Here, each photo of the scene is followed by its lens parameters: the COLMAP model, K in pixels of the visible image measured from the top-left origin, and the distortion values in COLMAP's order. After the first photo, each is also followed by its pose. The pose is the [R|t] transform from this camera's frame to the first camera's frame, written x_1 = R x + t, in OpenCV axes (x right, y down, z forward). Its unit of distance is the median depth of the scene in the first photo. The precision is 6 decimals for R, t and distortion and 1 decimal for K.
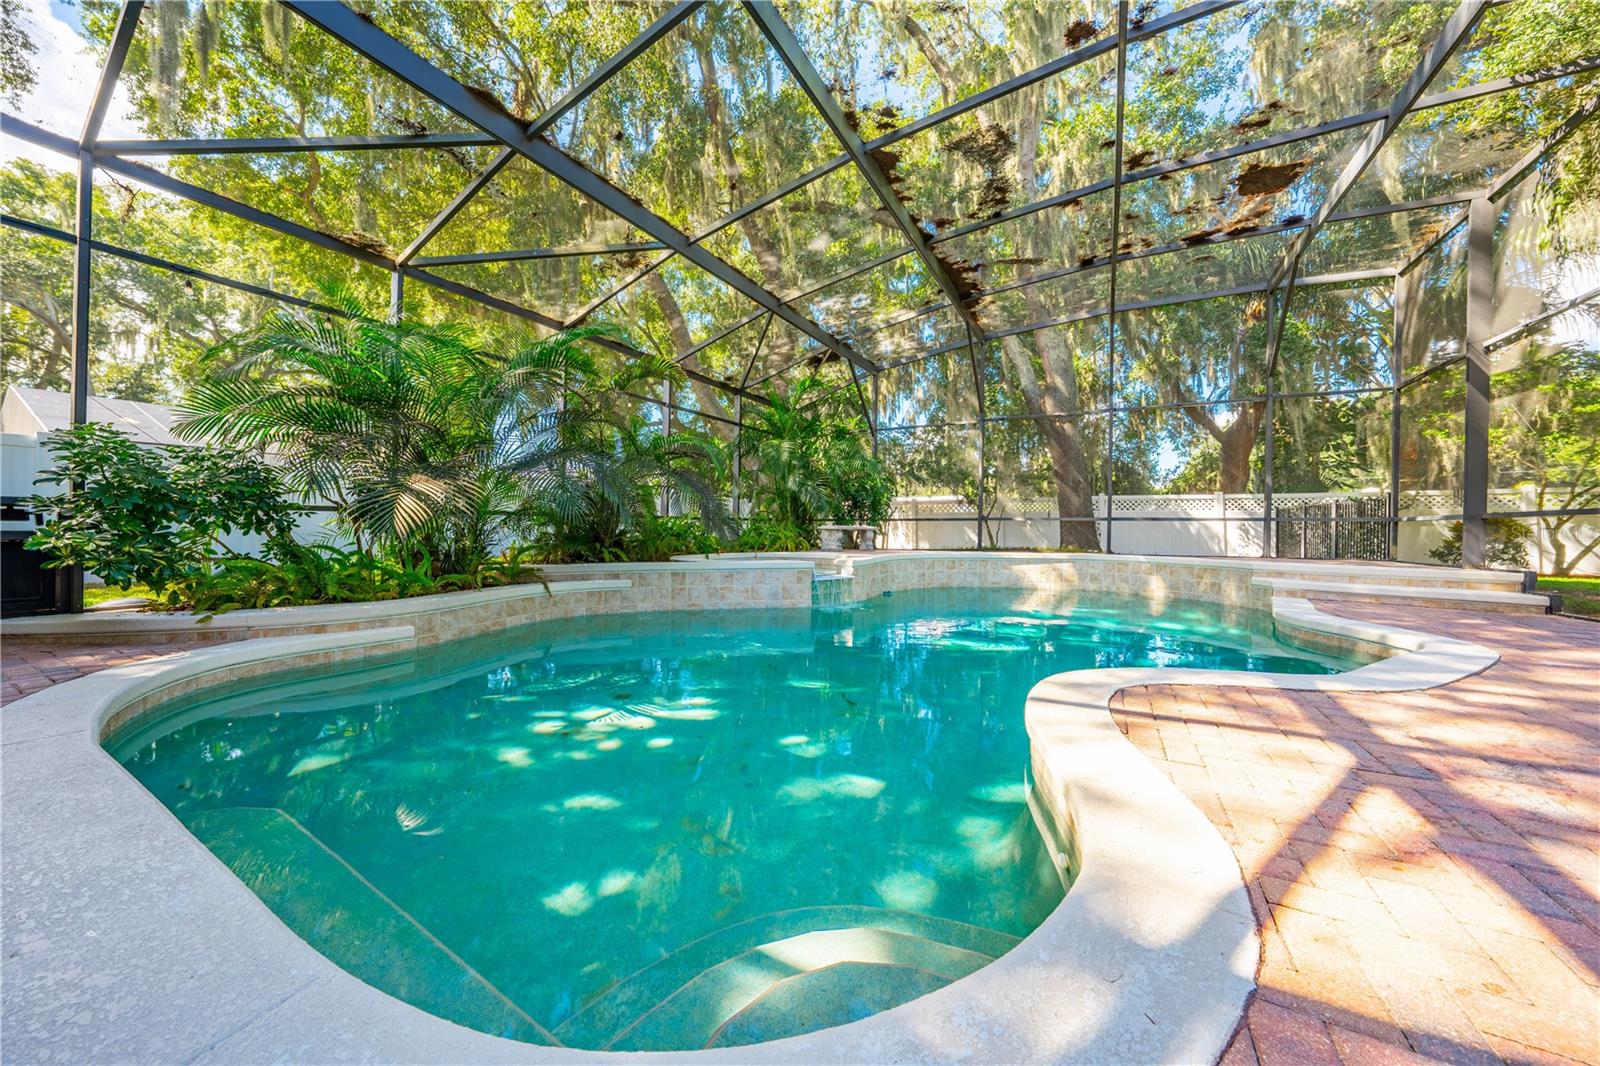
lens RADIAL K [[550.1, 0, 799.4], [0, 550.1, 533.3], [0, 0, 1]] dist [-0.026903, 0.004318]
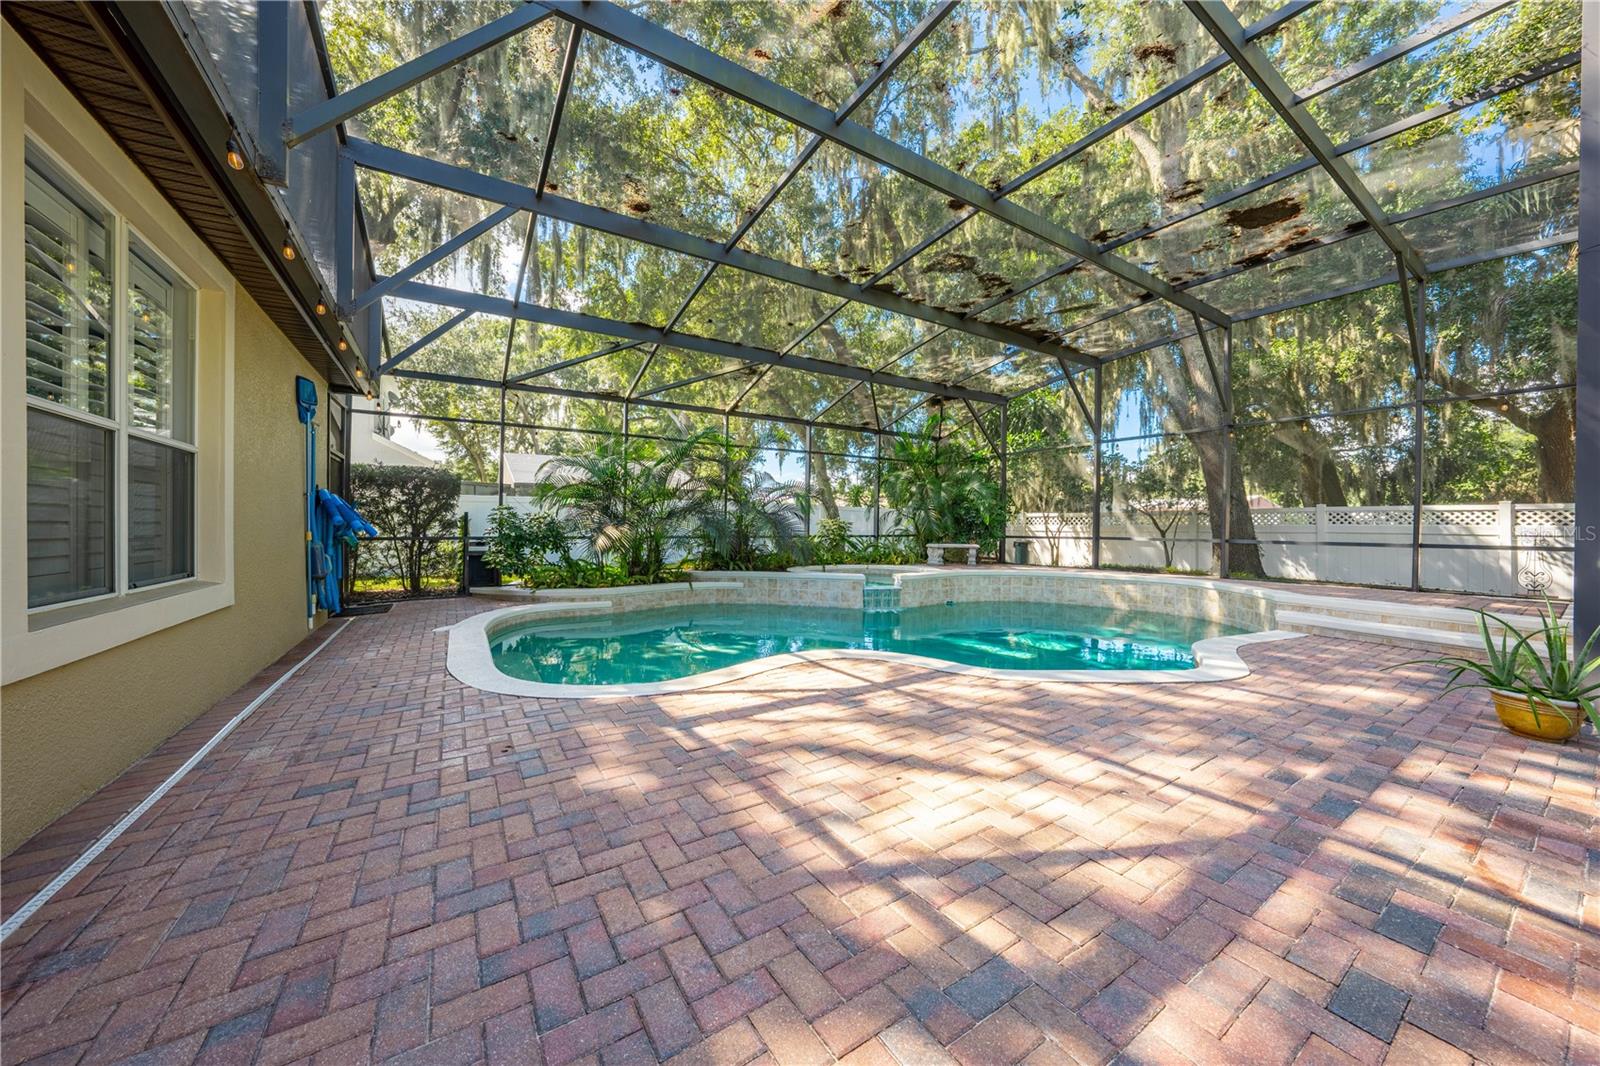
lens RADIAL K [[550.1, 0, 799.4], [0, 550.1, 533.3], [0, 0, 1]] dist [-0.026903, 0.004318]
pose [[0.880110, 0.005474, -0.474739, 0.635265], [-0.005892, 0.999982, 0.000608, -0.062757], [0.474734, 0.002262, 0.880127, -0.326141]]
